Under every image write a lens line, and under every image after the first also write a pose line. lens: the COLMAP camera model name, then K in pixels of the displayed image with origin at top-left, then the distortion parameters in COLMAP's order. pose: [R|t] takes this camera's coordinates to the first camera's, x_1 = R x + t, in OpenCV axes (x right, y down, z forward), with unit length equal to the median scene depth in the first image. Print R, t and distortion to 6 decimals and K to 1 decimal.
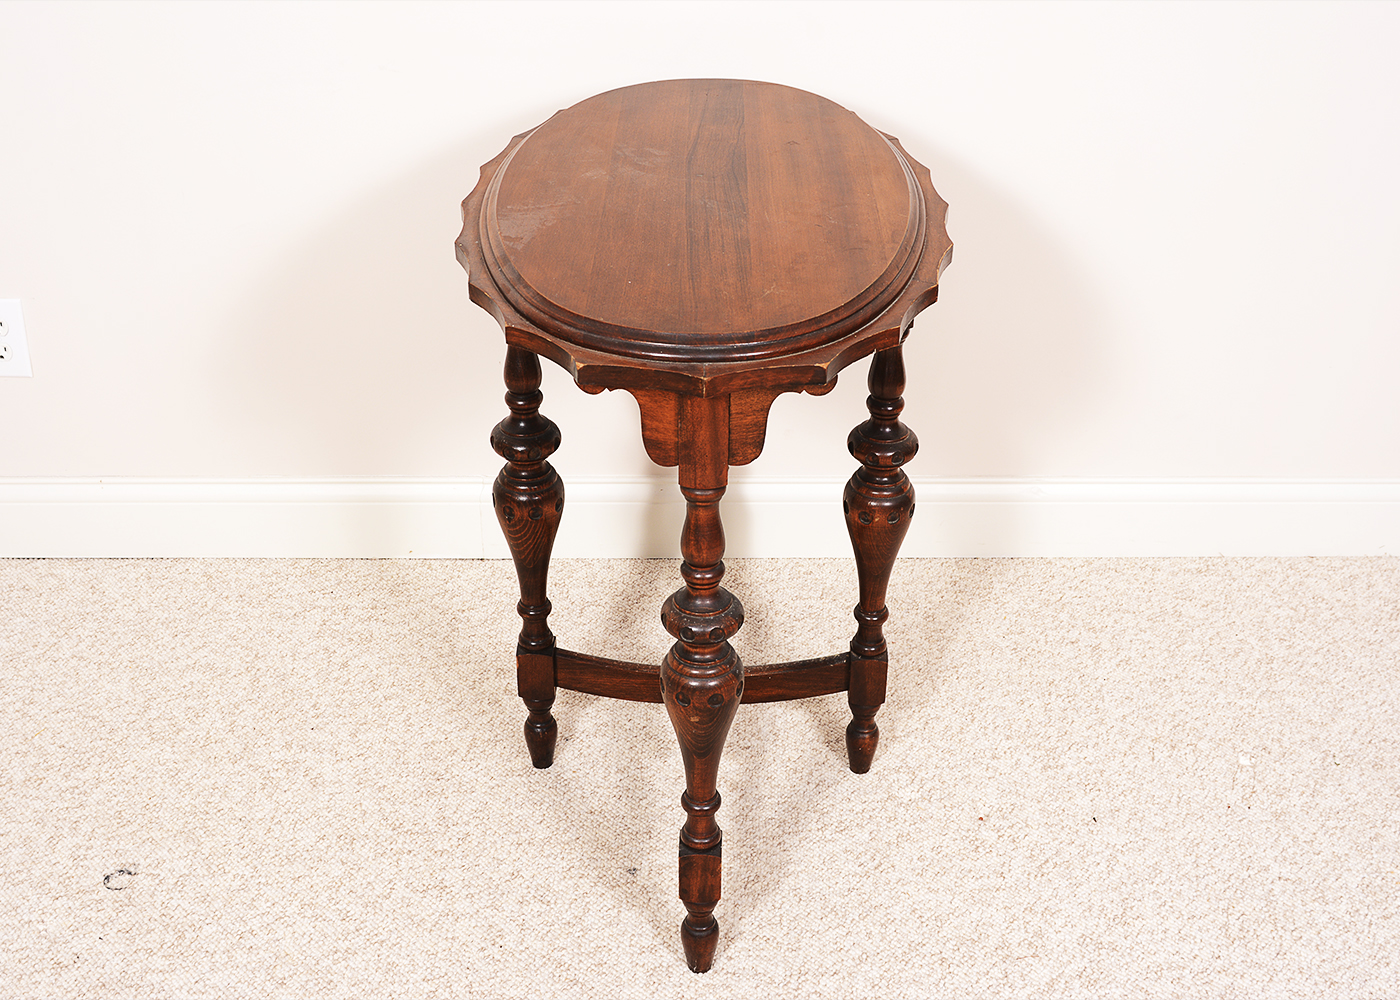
lens RADIAL K [[1765.5, 0, 700.0], [0, 1765.5, 500.0], [0, 0, 1]] dist [-0.180732, 0.015309]
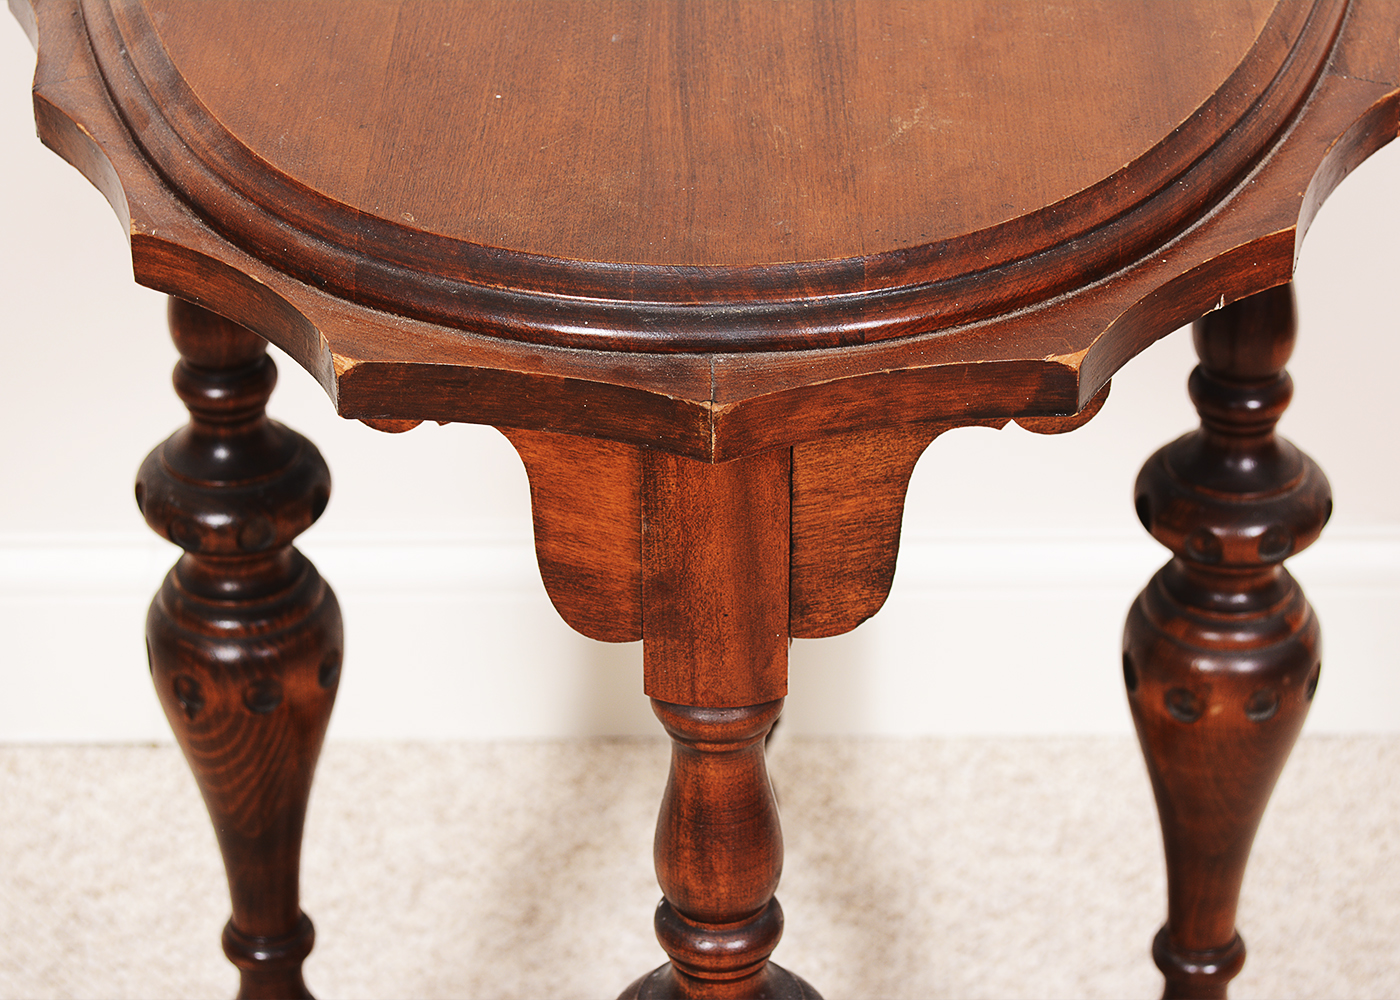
lens RADIAL K [[4151.1, 0, 700.0], [0, 4151.1, 500.0], [0, 0, 1]] dist [-0.062678, 0.453532]
pose [[0.999869, -0.004589, -0.015513, 0.011081], [0.004969, 0.999686, 0.024542, -0.064878], [0.015396, -0.024616, 0.999578, 0.195411]]
